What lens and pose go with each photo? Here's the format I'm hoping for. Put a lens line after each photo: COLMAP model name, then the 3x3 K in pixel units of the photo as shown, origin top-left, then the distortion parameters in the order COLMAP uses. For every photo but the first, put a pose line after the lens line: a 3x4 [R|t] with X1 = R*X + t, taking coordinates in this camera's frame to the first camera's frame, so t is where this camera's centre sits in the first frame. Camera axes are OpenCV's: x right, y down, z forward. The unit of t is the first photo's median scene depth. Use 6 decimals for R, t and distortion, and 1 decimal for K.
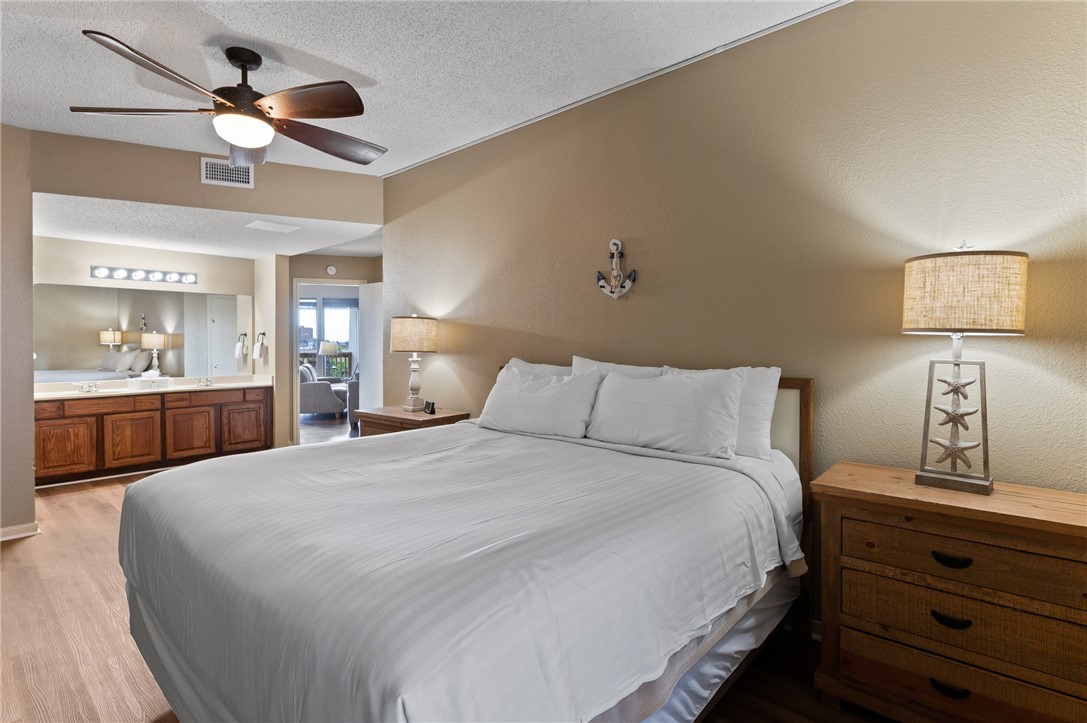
lens RADIAL K [[530.5, 0, 538.6], [0, 530.5, 345.6], [0, 0, 1]] dist [0.001859, -0.000225]
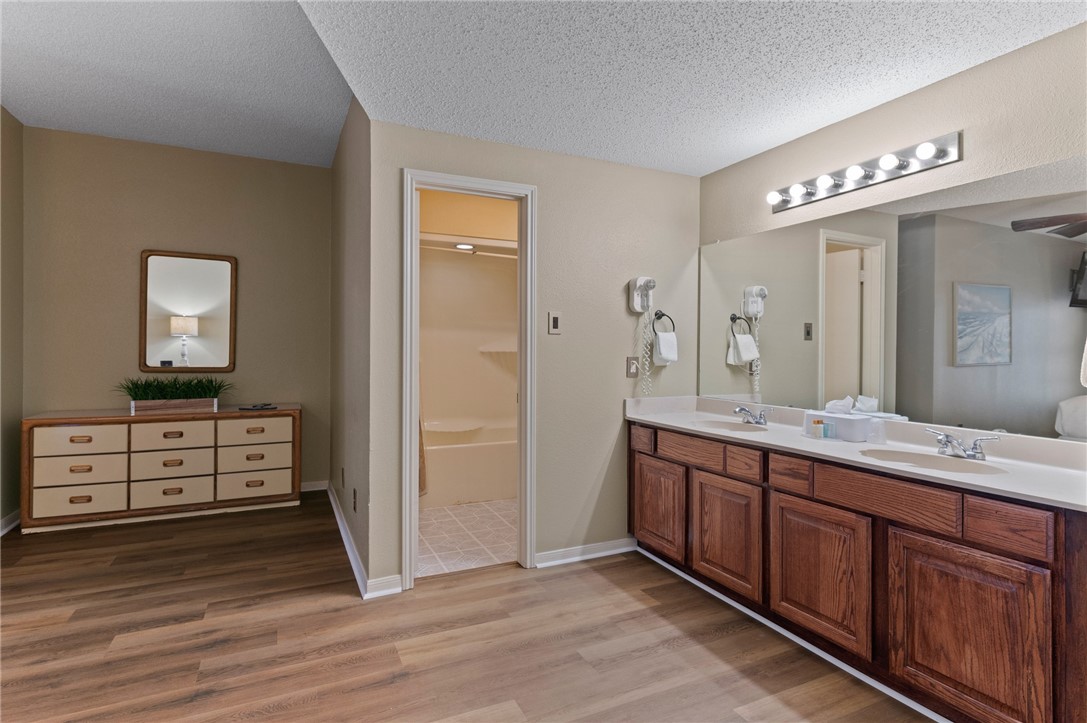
lens RADIAL K [[563.8, 0, 522.7], [0, 563.8, 351.4], [0, 0, 1]] dist [0.006731, 0.001168]
pose [[-0.381928, 0.006876, -0.924166, -0.208375], [-0.007461, 0.999917, 0.010522, 0.008850], [0.924162, 0.010914, -0.381845, 0.947141]]
